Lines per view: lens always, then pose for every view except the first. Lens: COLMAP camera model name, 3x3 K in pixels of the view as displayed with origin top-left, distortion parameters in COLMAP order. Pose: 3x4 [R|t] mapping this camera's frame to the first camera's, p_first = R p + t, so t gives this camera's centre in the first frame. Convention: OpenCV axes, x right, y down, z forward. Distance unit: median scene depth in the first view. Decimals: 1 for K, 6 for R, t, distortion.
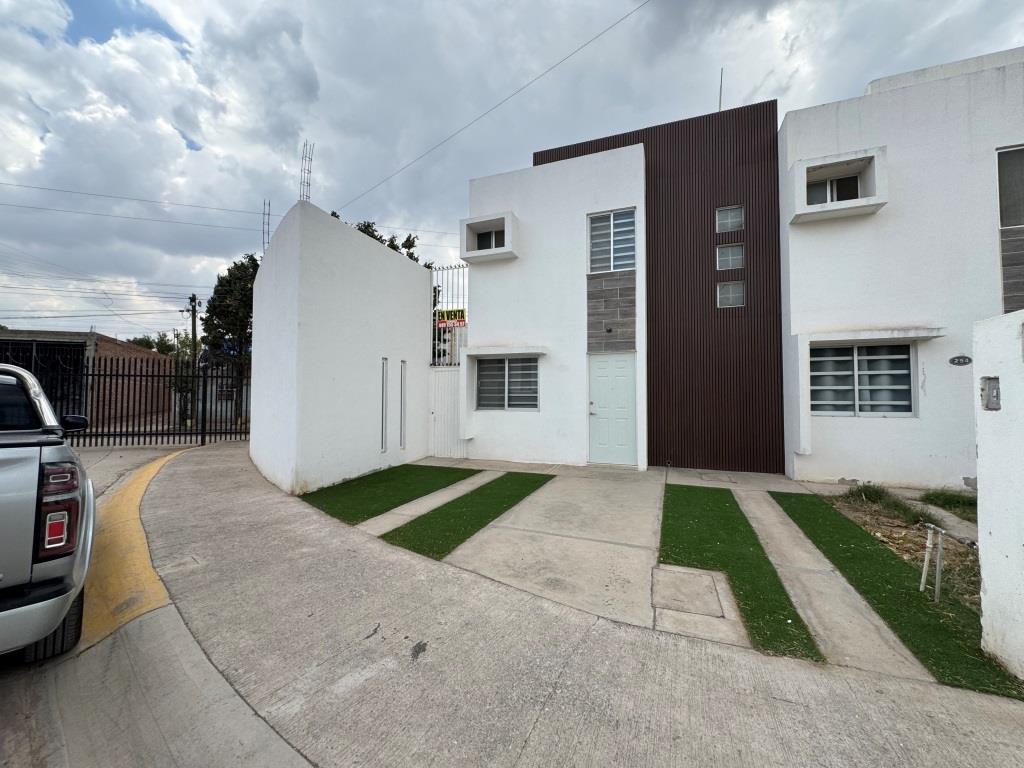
lens RADIAL K [[414.3, 0, 508.6], [0, 414.3, 384.0], [0, 0, 1]] dist [-0.003094, 0.000725]
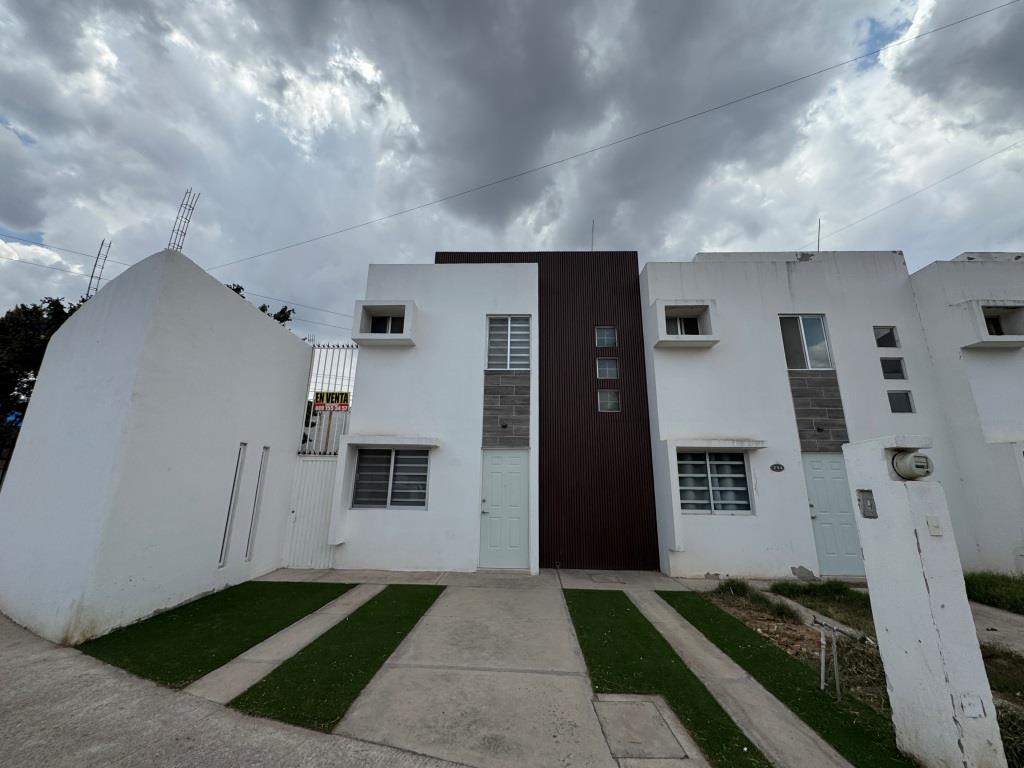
lens RADIAL K [[414.3, 0, 512.6], [0, 414.3, 381.1], [0, 0, 1]] dist [-0.003094, 0.000725]
pose [[0.941636, 0.095466, 0.322811, -0.089291], [-0.021667, 0.974144, -0.224887, -0.011517], [-0.335934, 0.204767, 0.919358, 0.053563]]
